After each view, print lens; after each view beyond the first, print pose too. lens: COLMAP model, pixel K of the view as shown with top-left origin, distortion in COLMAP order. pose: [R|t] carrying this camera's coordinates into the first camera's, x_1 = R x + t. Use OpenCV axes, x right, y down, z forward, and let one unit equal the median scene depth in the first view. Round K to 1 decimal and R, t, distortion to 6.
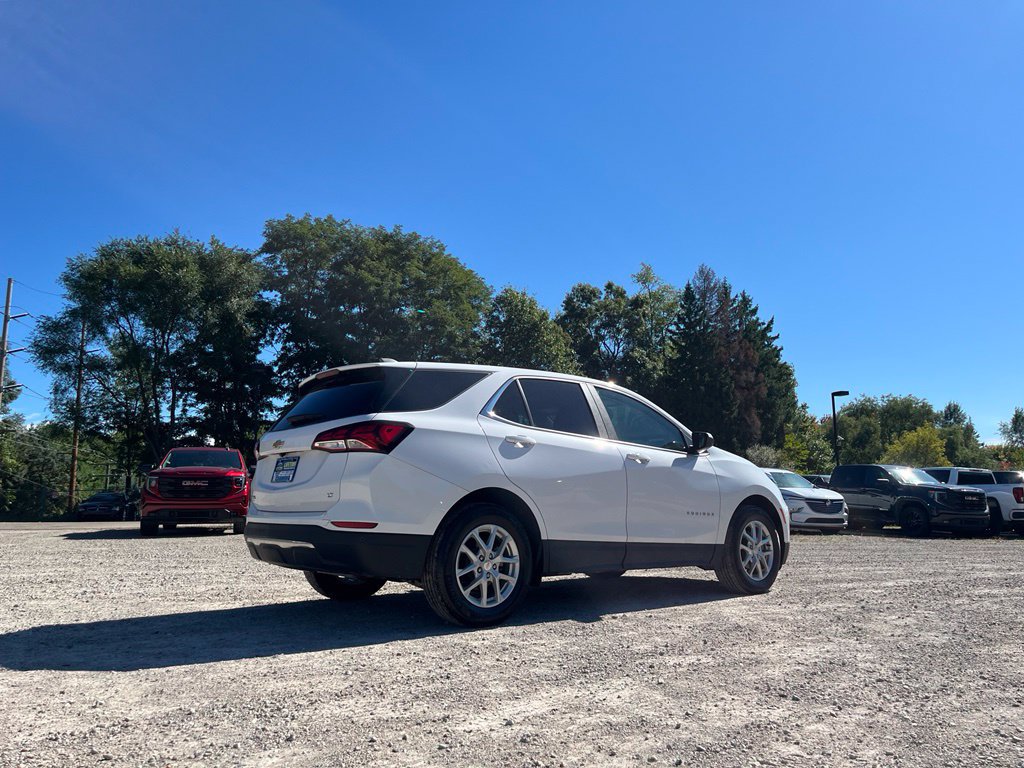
lens RADIAL K [[780.4, 0, 512.1], [0, 780.4, 405.1], [0, 0, 1]] dist [0.034978, -0.032941]
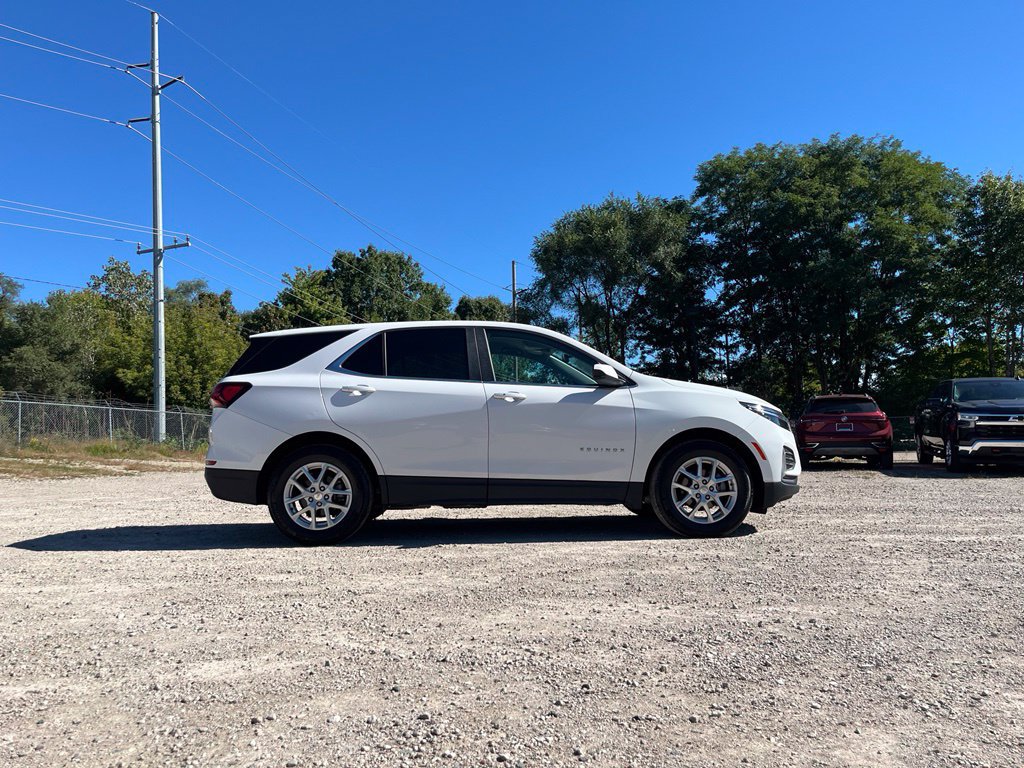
lens RADIAL K [[780.4, 0, 512.1], [0, 780.4, 405.1], [0, 0, 1]] dist [0.034978, -0.032941]
pose [[0.789057, -0.045907, -0.612602, 0.676822], [0.094820, 0.994355, 0.047618, 0.027057], [0.606958, -0.095660, 0.788956, 0.176936]]
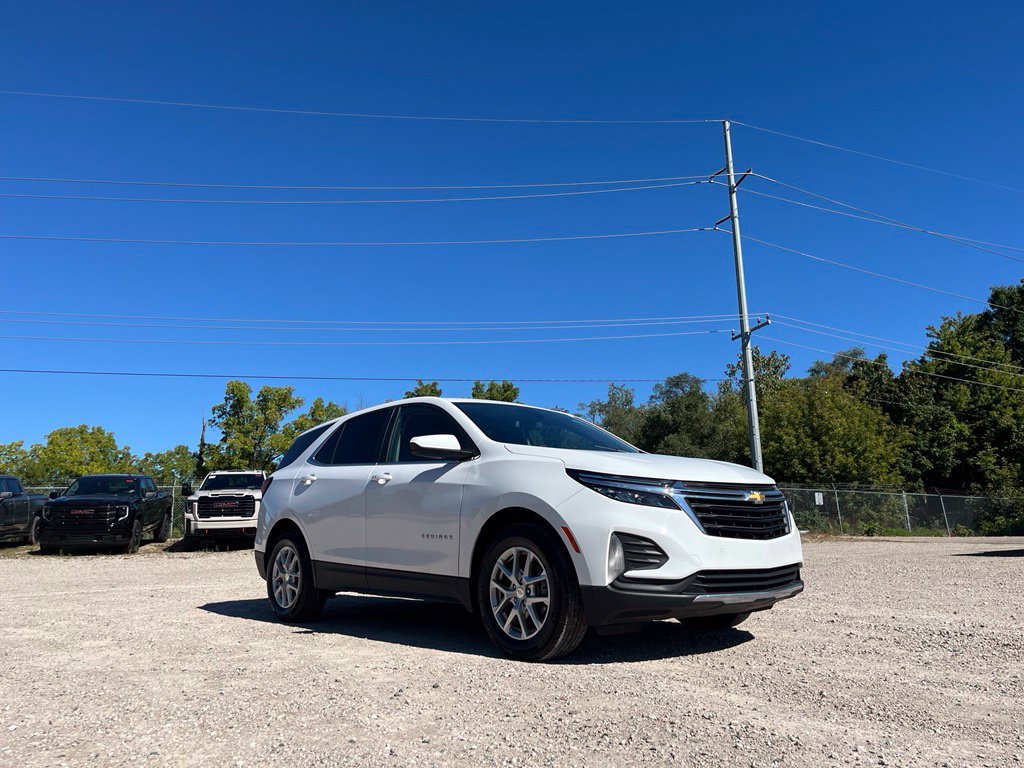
lens RADIAL K [[780.4, 0, 512.1], [0, 780.4, 405.1], [0, 0, 1]] dist [0.034978, -0.032941]
pose [[0.028435, -0.161766, -0.986419, 0.965061], [0.148395, 0.976567, -0.155872, 0.131850], [0.988519, -0.141948, 0.051774, 0.968626]]
